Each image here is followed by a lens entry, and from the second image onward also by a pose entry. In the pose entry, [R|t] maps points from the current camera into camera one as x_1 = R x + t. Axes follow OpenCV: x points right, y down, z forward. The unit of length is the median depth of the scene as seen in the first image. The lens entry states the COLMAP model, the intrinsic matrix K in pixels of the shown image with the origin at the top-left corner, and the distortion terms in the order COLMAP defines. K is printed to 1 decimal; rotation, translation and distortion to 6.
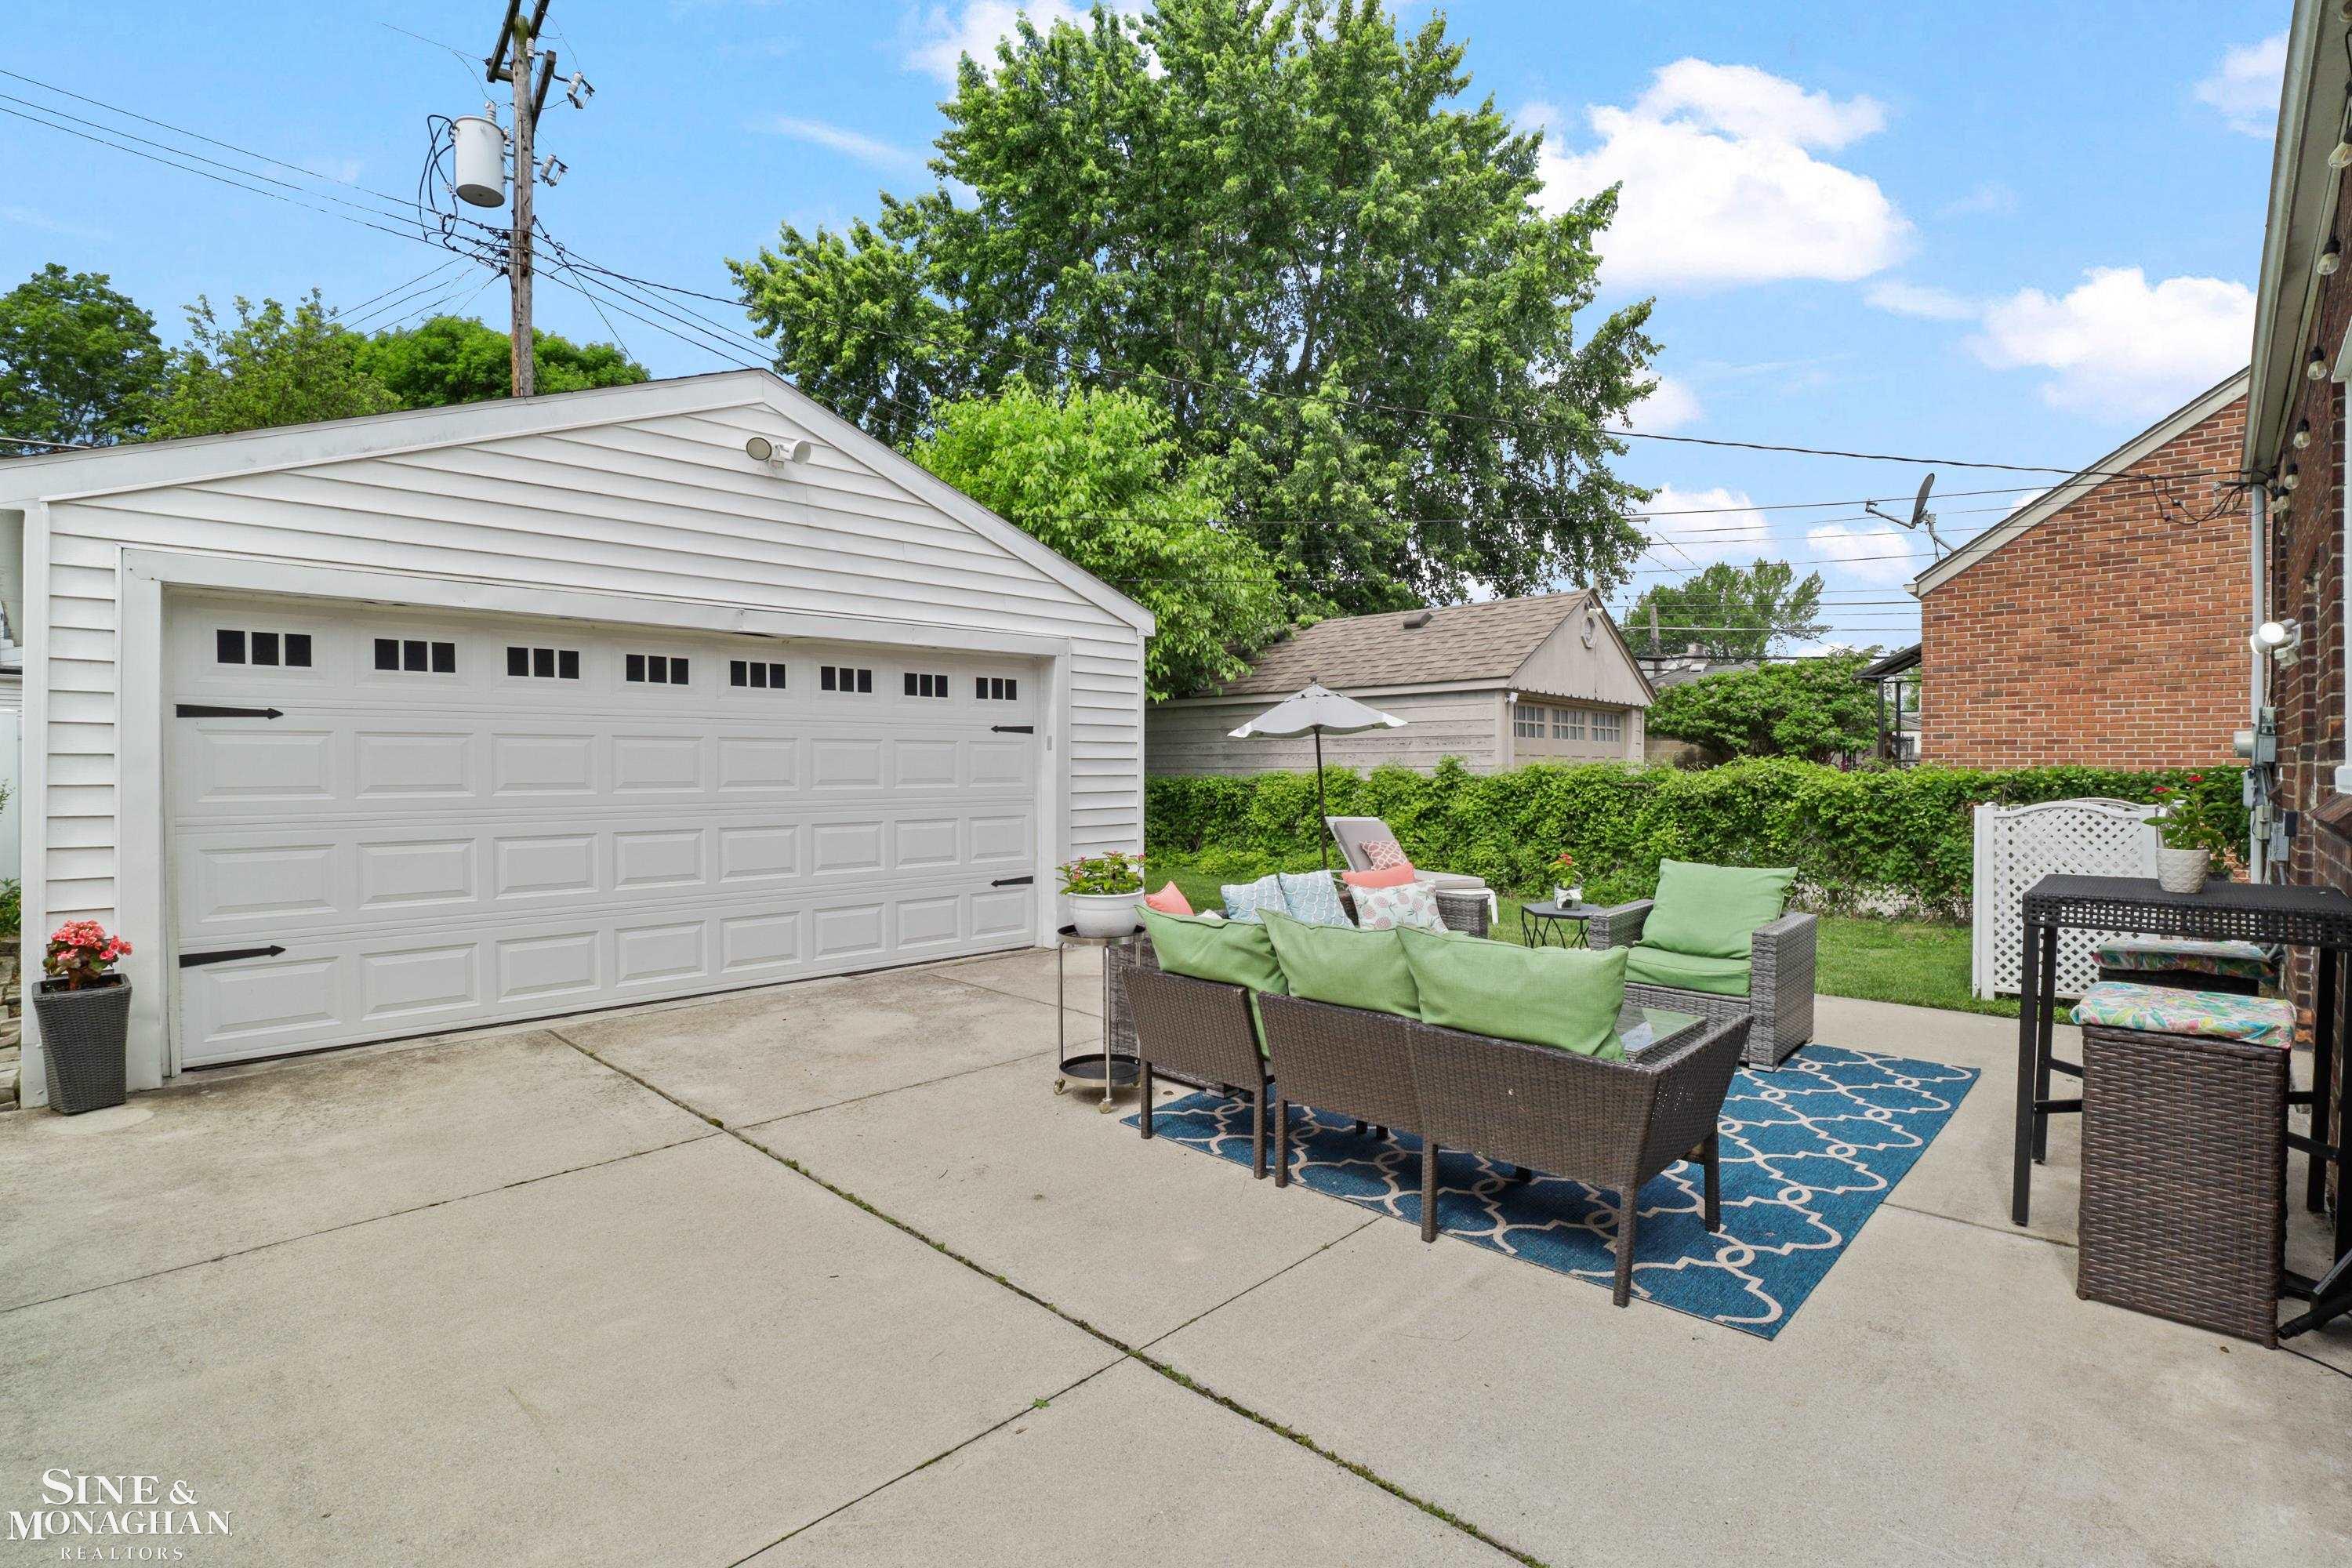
lens RADIAL K [[1147.6, 0, 1189.1], [0, 1147.6, 787.2], [0, 0, 1]] dist [-0.026895, 0.000652]
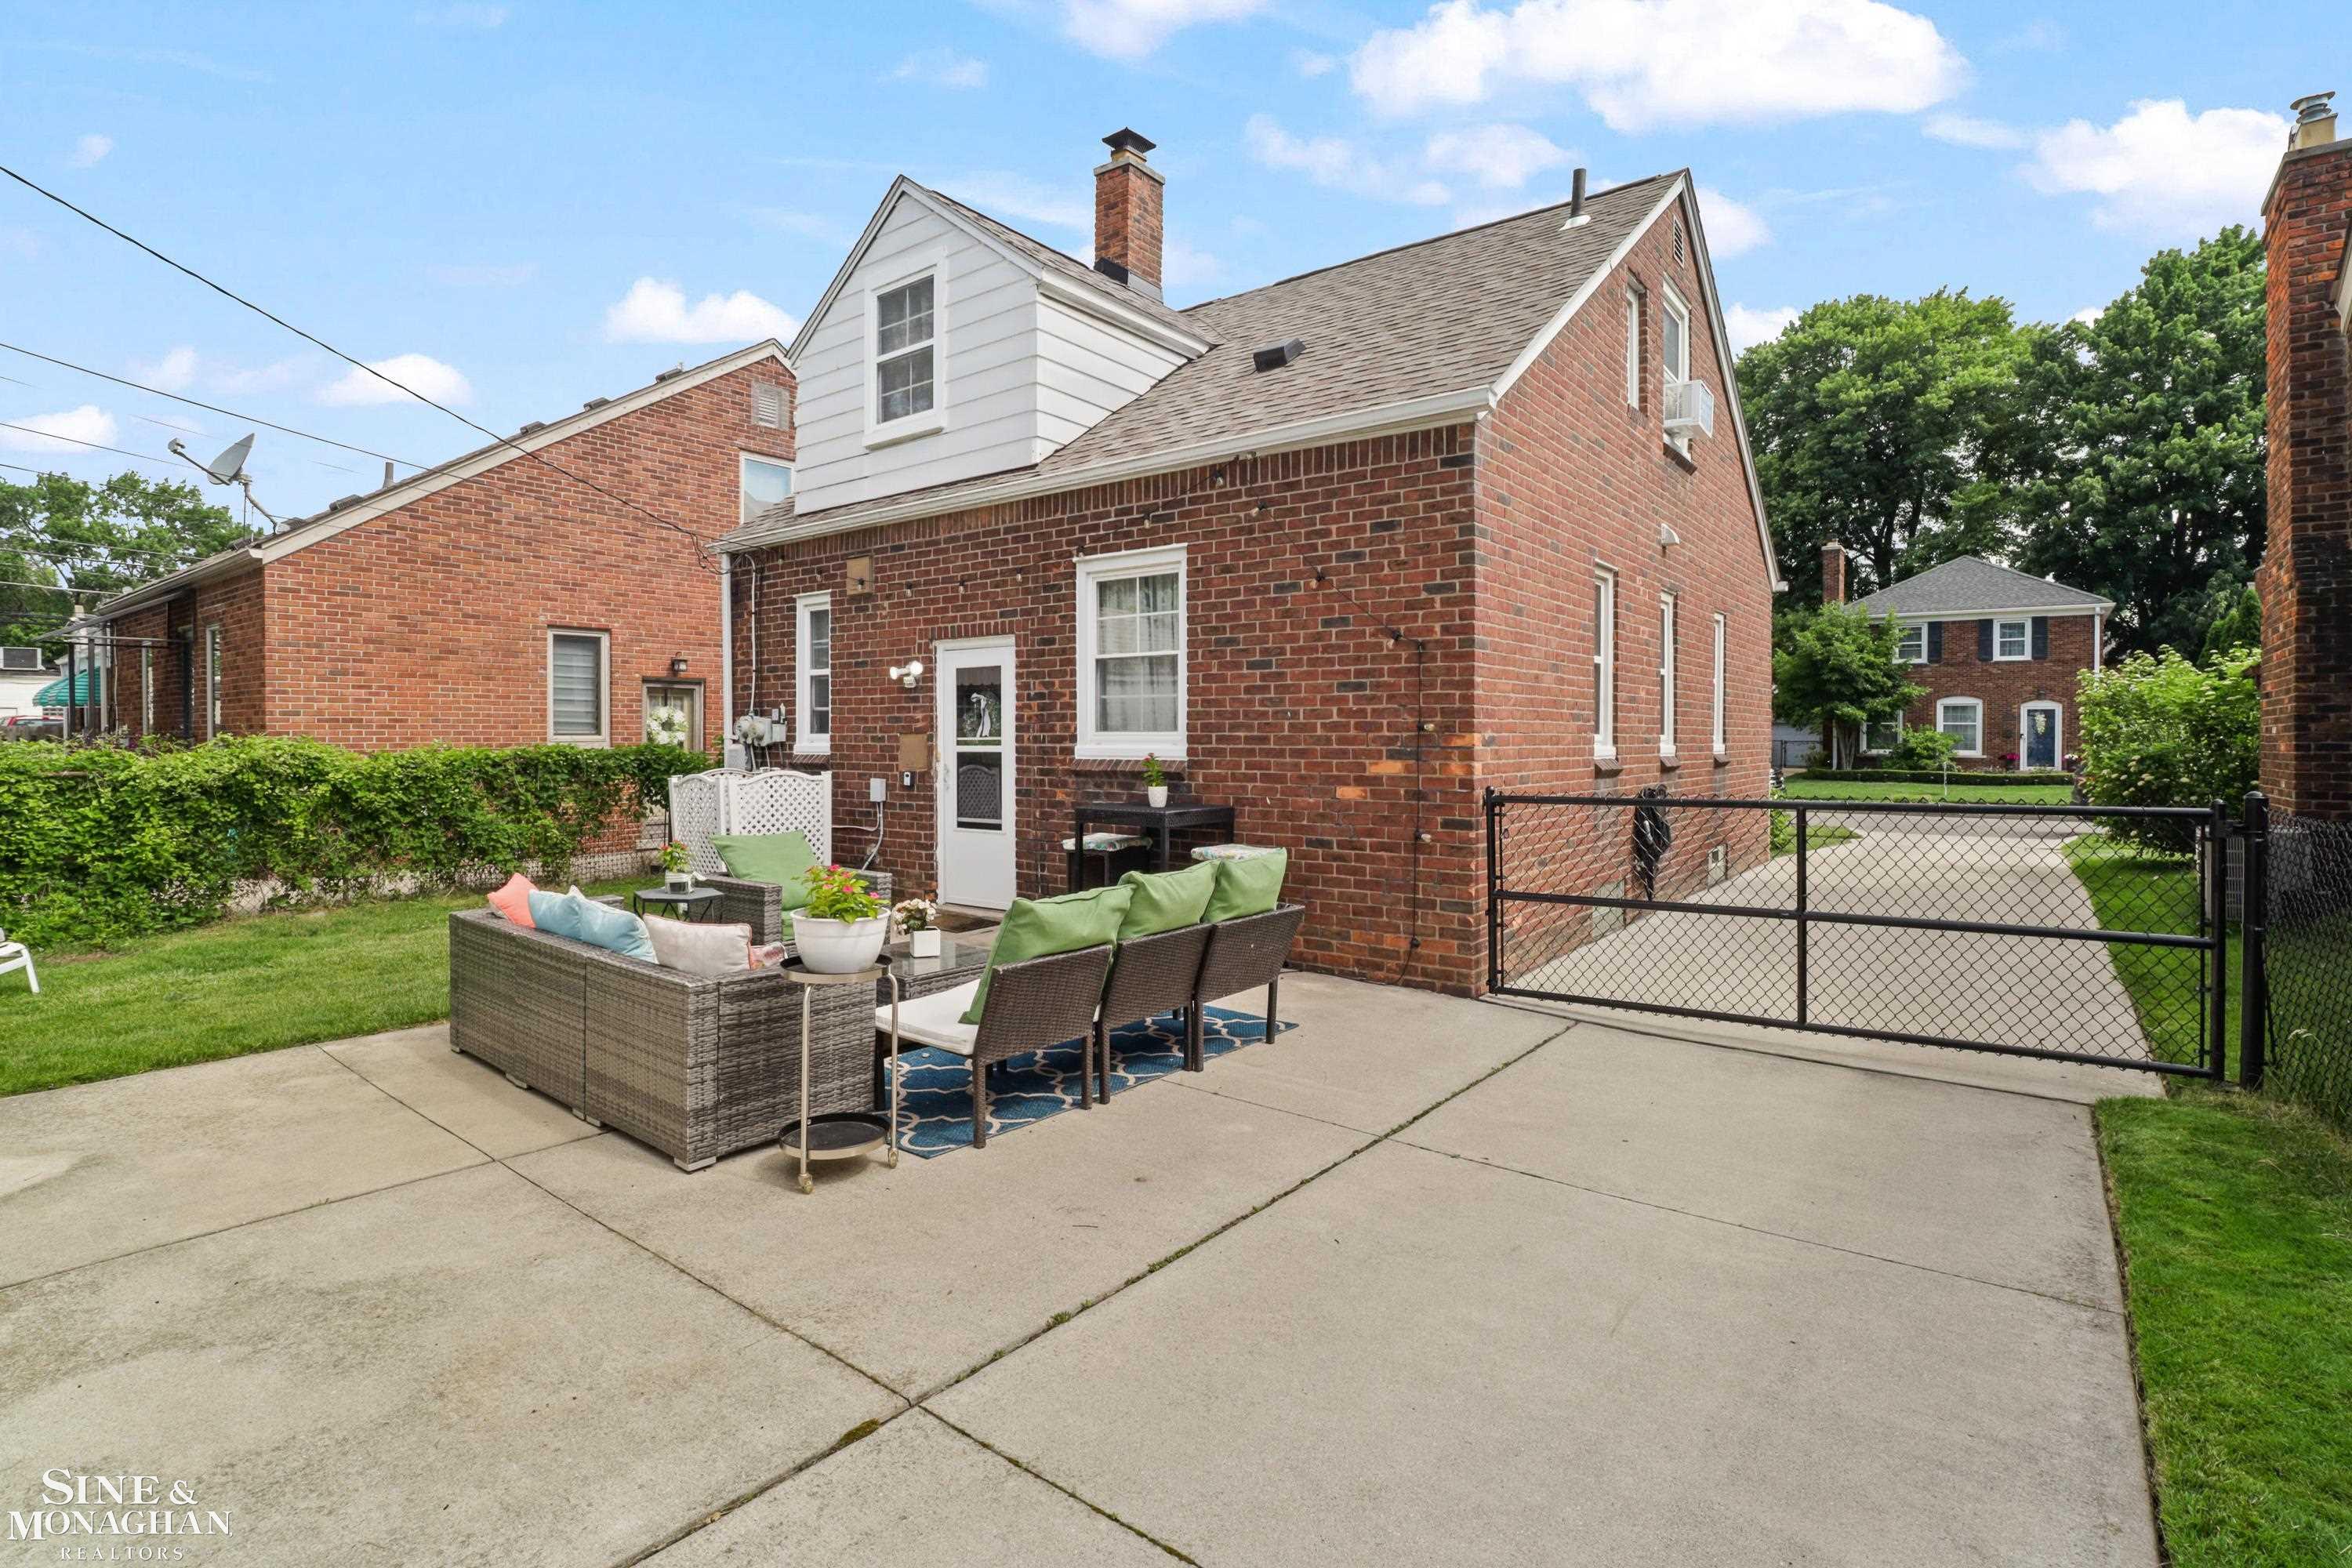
lens RADIAL K [[1147.6, 0, 1189.1], [0, 1147.6, 787.2], [0, 0, 1]] dist [-0.026895, 0.000652]
pose [[-0.126667, -0.045956, 0.990880, -0.845117], [0.017855, 0.998659, 0.048599, -0.032808], [-0.991785, 0.023848, -0.125676, 0.796812]]
